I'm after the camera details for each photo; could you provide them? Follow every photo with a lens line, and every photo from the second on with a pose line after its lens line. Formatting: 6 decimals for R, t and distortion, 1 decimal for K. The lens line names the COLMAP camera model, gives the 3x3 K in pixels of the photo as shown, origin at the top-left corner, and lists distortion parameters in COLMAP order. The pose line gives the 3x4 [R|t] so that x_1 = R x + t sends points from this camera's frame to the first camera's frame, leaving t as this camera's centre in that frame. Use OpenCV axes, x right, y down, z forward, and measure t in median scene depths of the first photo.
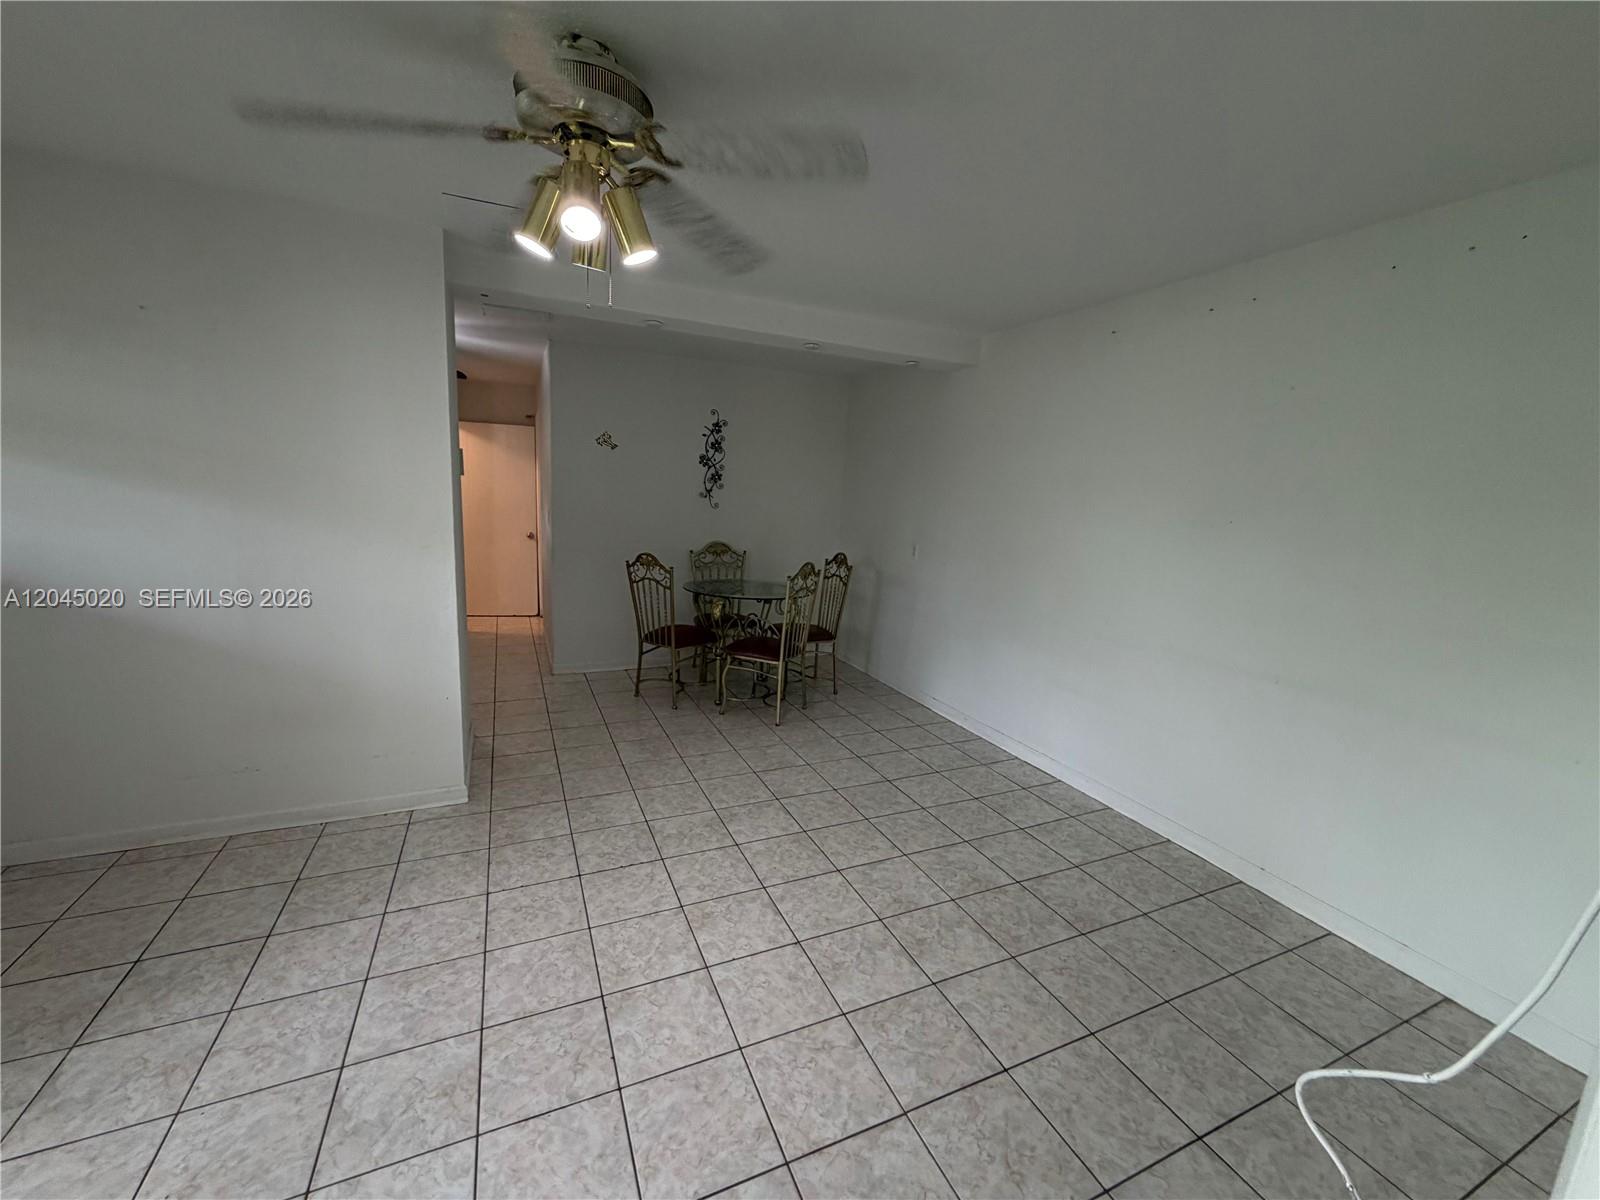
lens RADIAL K [[641.2, 0, 796.9], [0, 641.2, 601.3], [0, 0, 1]] dist [-0.000077, 0.000511]
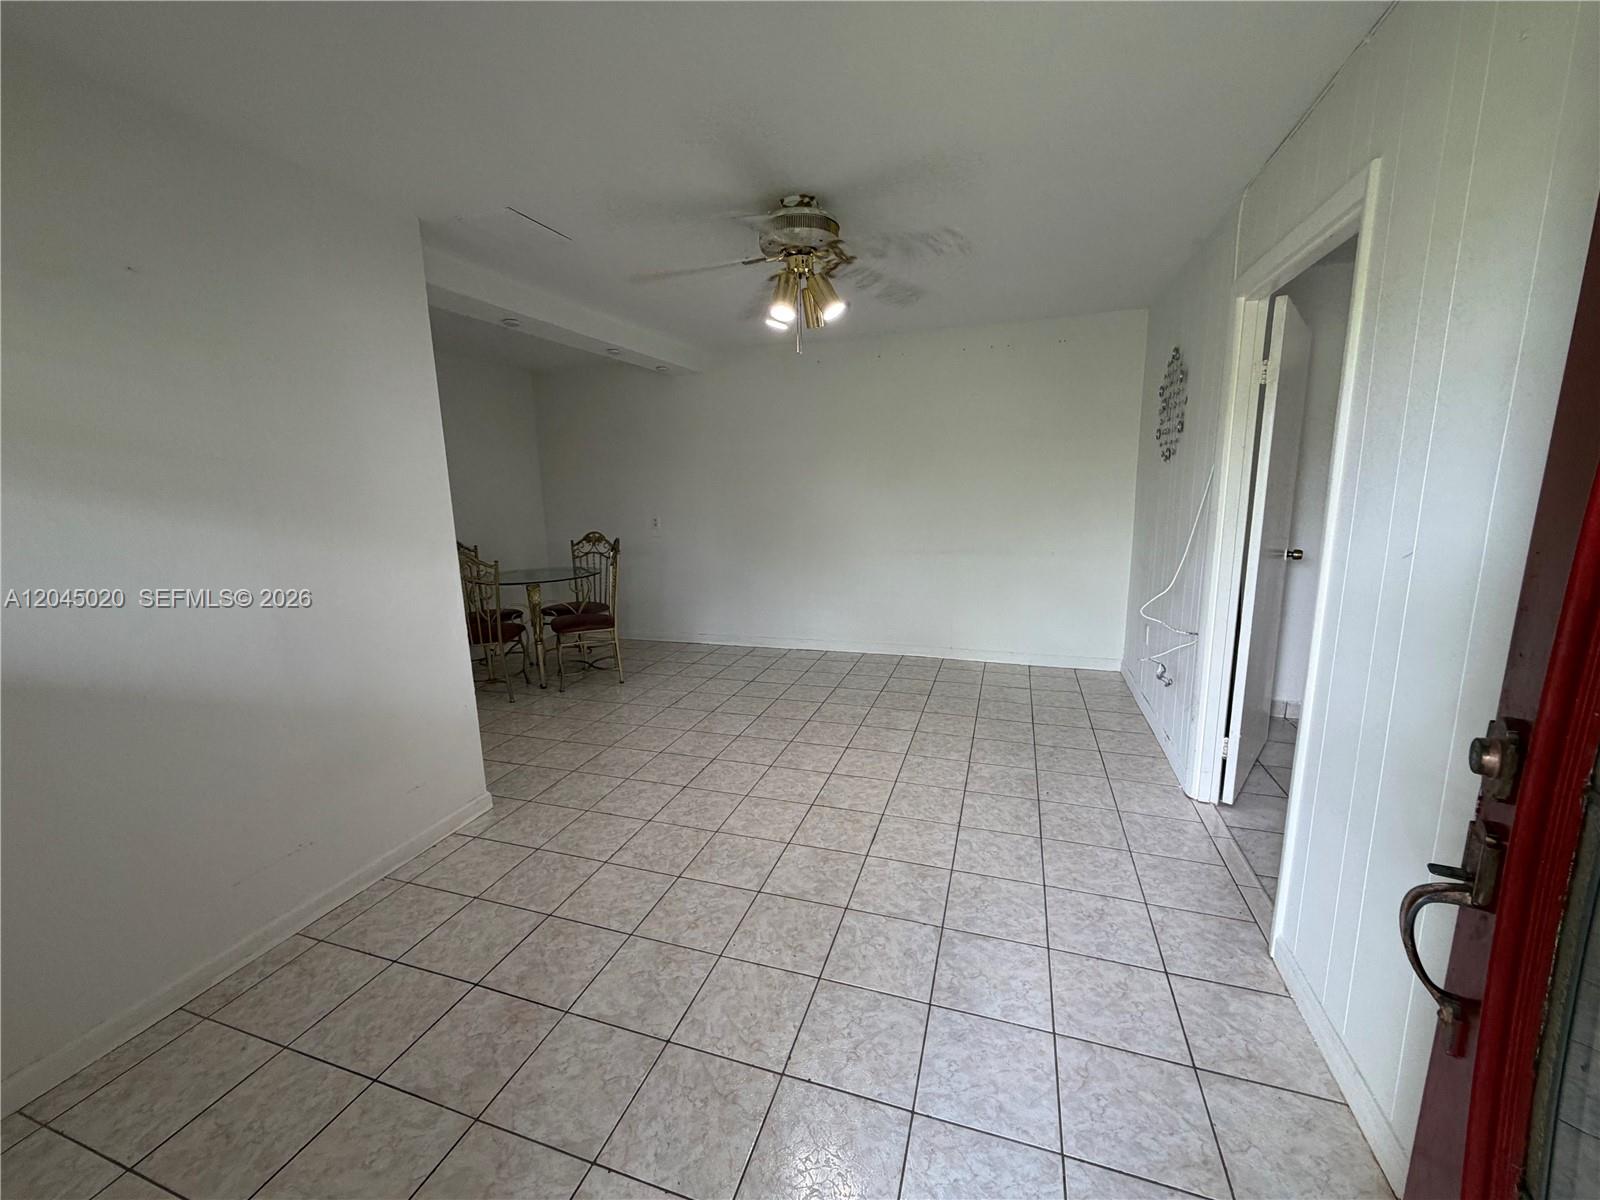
lens RADIAL K [[641.2, 0, 798.9], [0, 641.2, 595.3], [0, 0, 1]] dist [-0.000077, 0.000511]
pose [[0.673200, -0.194146, 0.713519, -0.980314], [0.183788, 0.978570, 0.092862, -0.011197], [-0.716256, 0.068621, 0.694455, -0.047419]]
